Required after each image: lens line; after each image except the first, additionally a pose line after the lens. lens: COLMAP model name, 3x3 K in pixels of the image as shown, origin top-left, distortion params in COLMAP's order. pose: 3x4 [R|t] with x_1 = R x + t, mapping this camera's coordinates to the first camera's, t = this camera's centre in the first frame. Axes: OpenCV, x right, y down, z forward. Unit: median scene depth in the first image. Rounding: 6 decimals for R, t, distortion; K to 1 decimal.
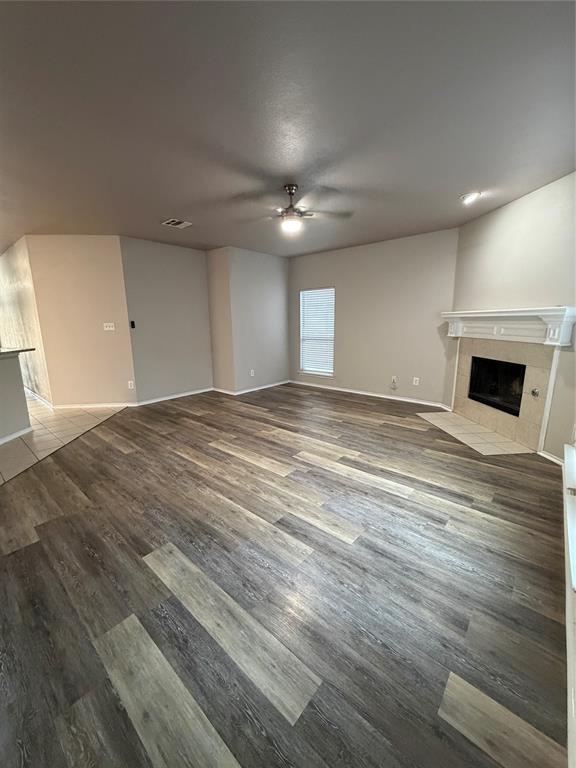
lens RADIAL K [[308.5, 0, 288.0], [0, 308.5, 384.0], [0, 0, 1]] dist [-0.003377, -0.000005]
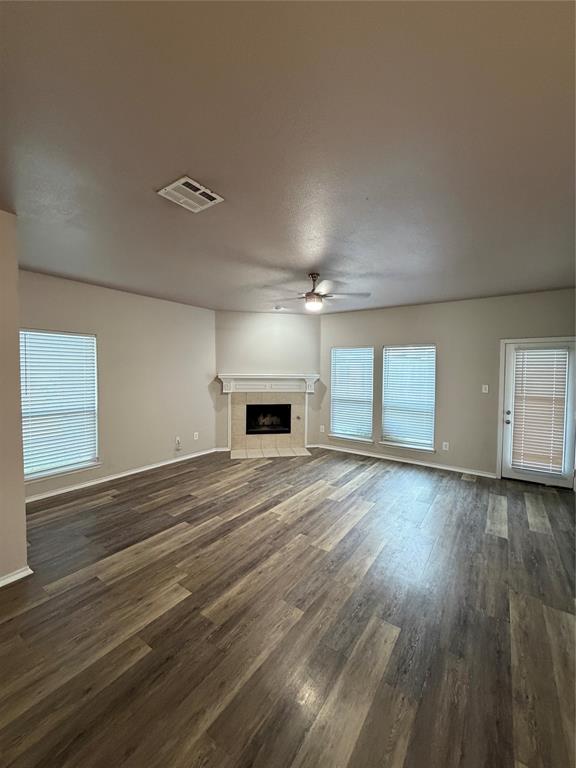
lens RADIAL K [[308.5, 0, 288.0], [0, 308.5, 384.0], [0, 0, 1]] dist [-0.003377, -0.000005]
pose [[-0.111702, -0.036341, 0.993077, -0.950388], [0.190578, 0.979998, 0.057299, -0.259740], [-0.975296, 0.195659, -0.102542, 1.060675]]
